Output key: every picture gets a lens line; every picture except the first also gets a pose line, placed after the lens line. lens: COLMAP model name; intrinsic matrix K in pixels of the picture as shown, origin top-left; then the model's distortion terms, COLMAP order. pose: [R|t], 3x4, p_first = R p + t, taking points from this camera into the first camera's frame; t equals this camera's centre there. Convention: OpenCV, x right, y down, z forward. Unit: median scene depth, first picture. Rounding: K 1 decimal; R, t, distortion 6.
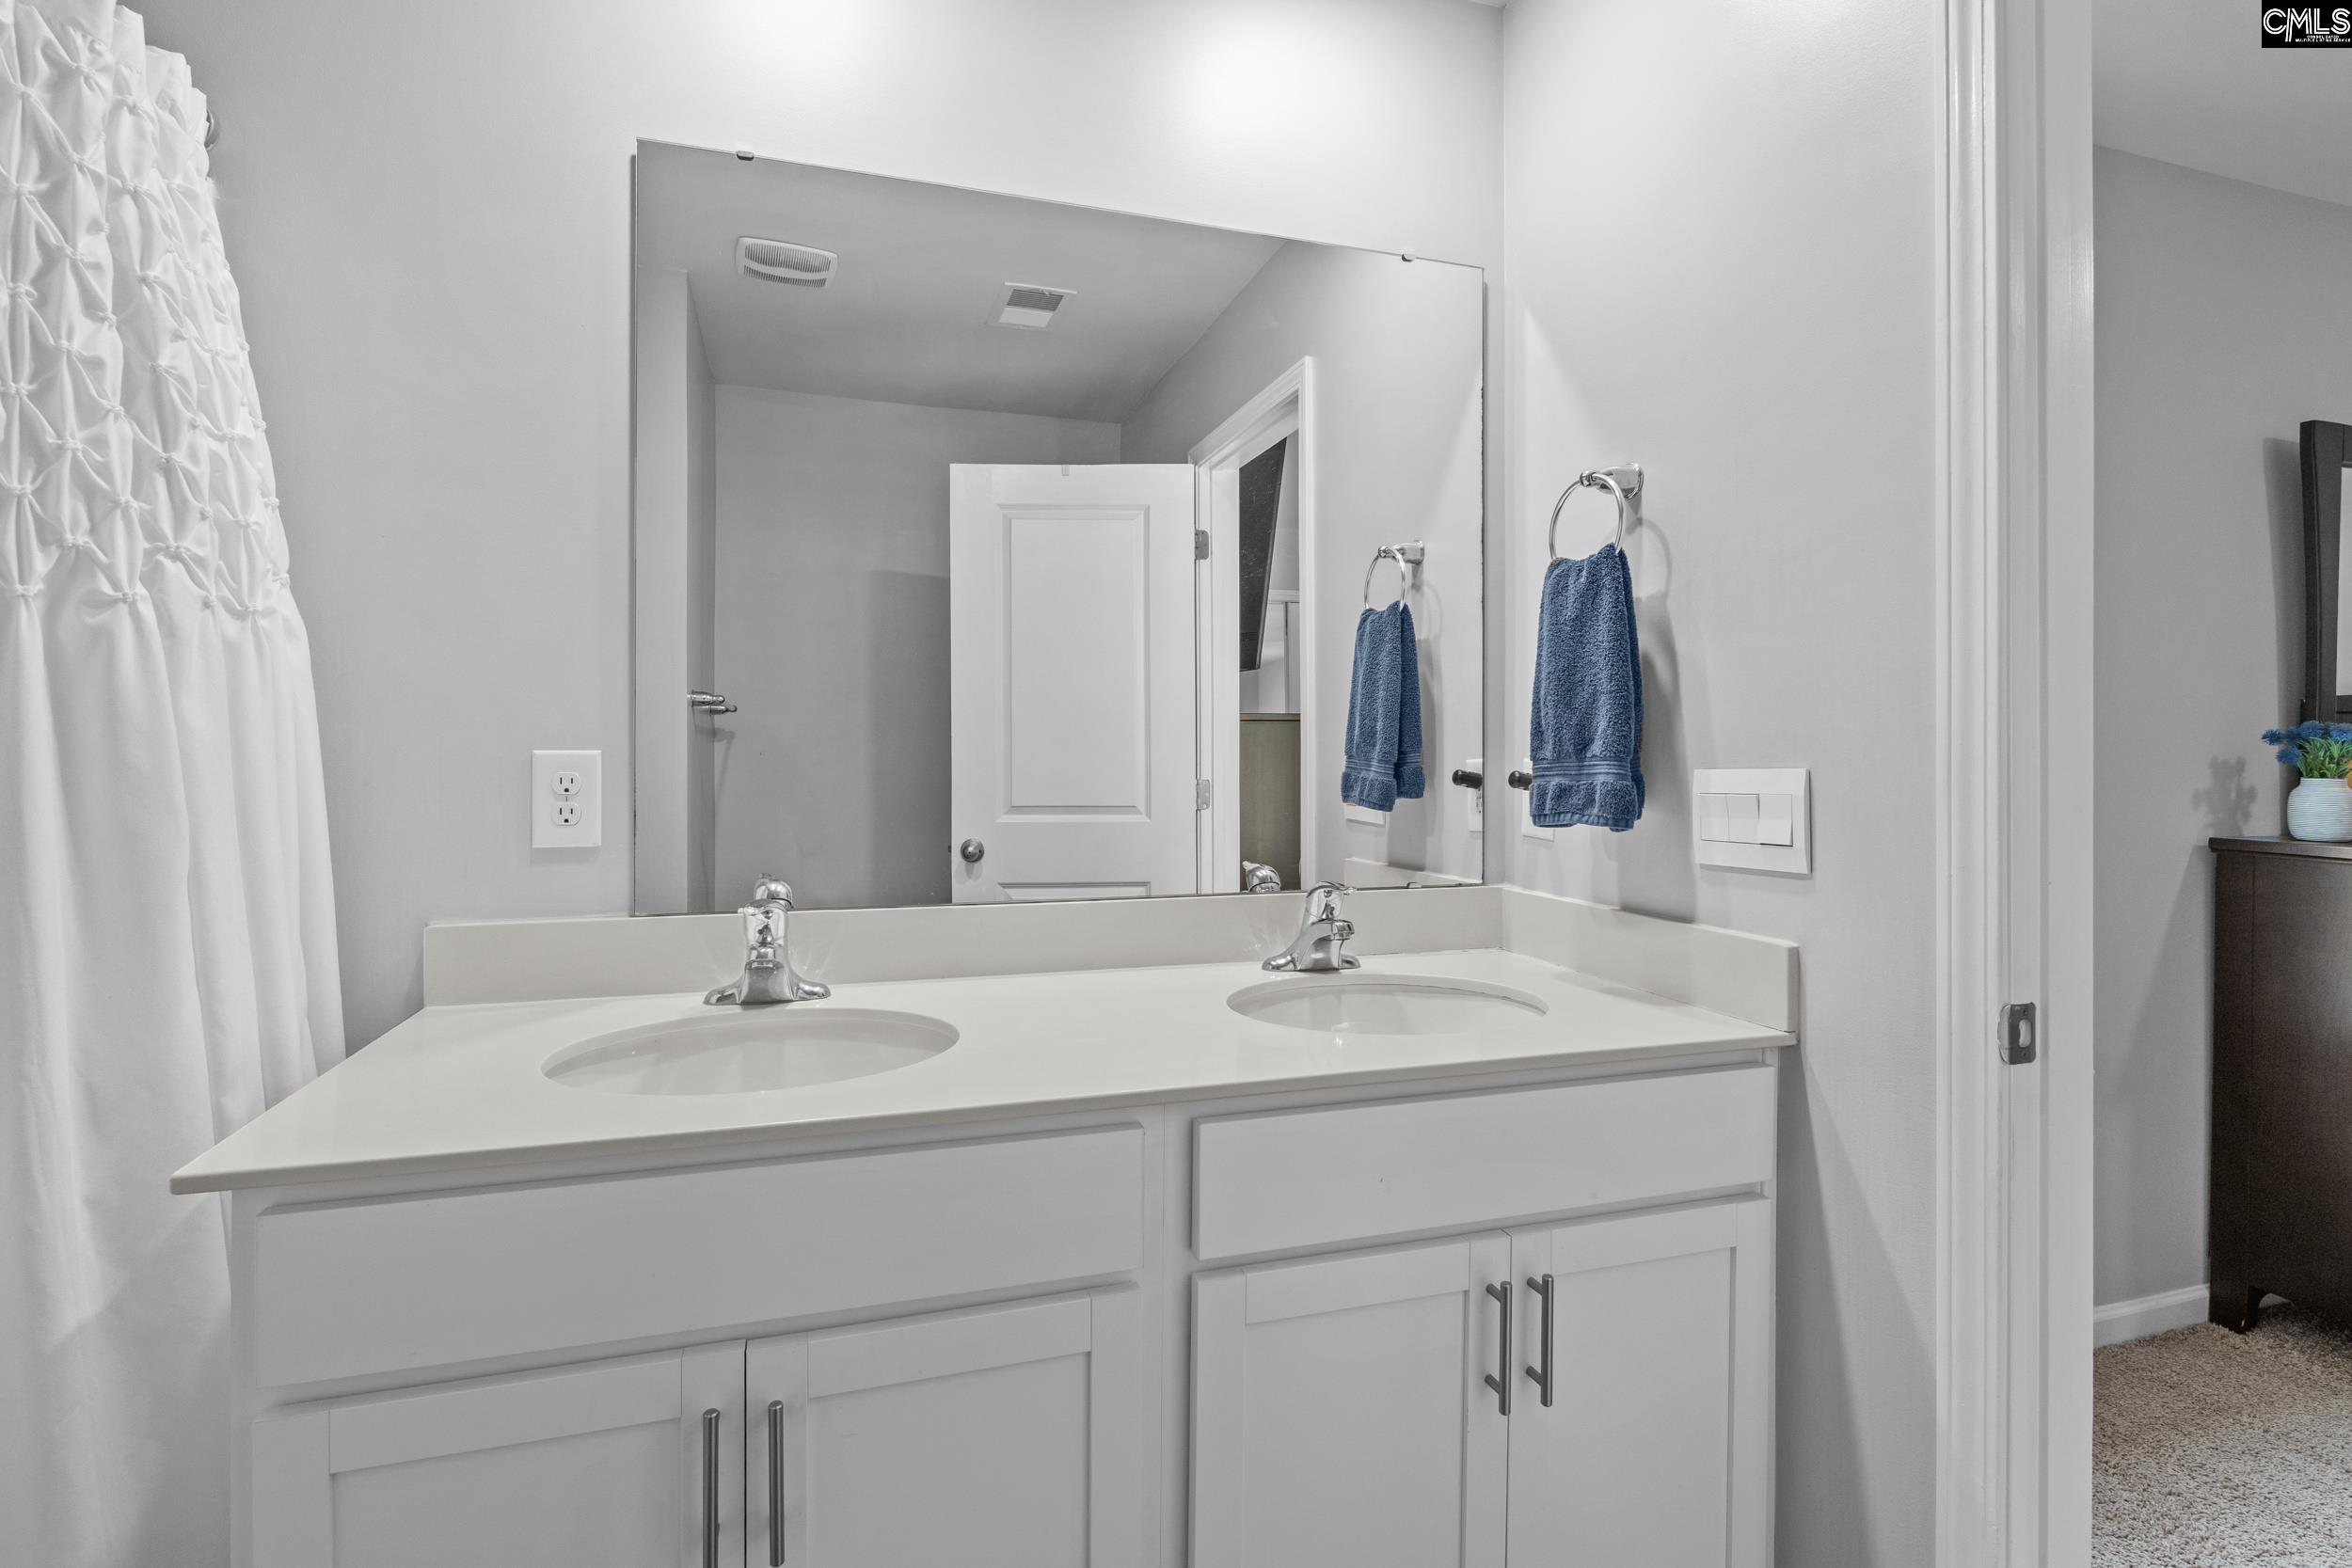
lens RADIAL K [[1086.5, 0, 1173.1], [0, 1086.5, 755.8], [0, 0, 1]] dist [-0.000271, 0.000240]
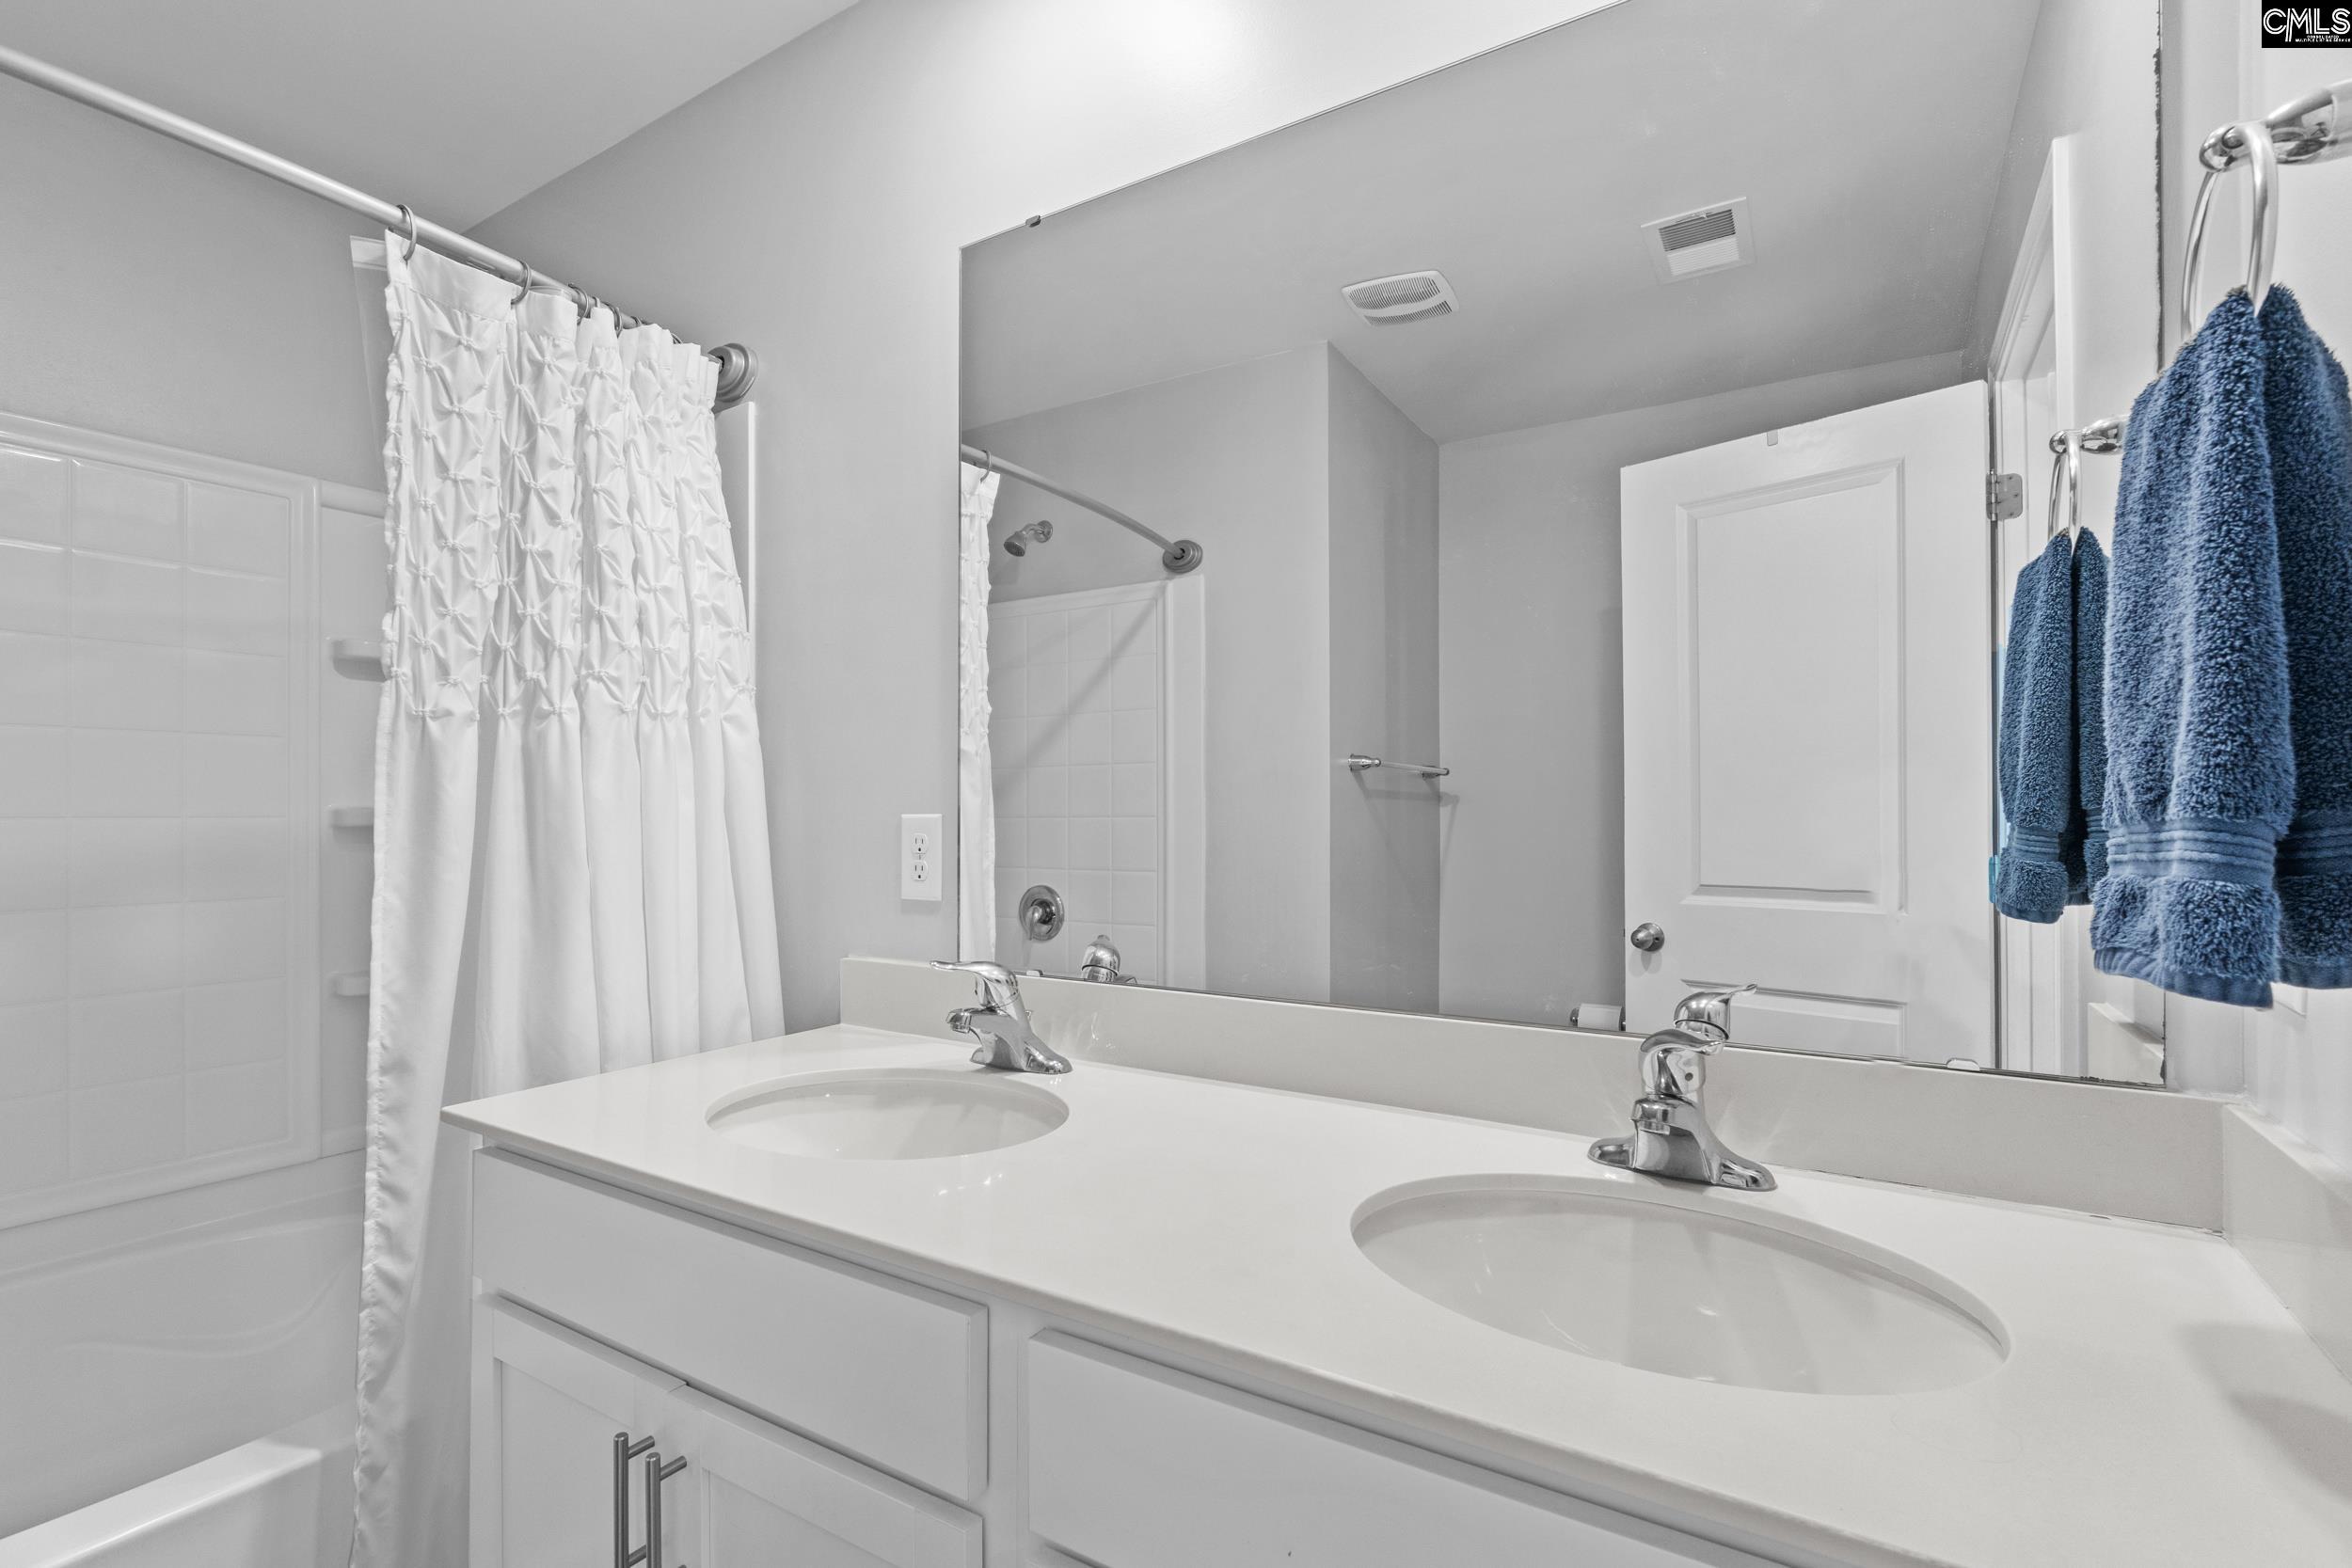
lens RADIAL K [[1088.5, 0, 1174.2], [0, 1088.5, 813.4], [0, 0, 1]] dist [-0.001216, -0.000089]
pose [[0.647863, -0.004603, -0.761743, 0.472895], [-0.000676, 0.999978, -0.006618, 0.001416], [0.761756, 0.004802, 0.647846, 0.467989]]
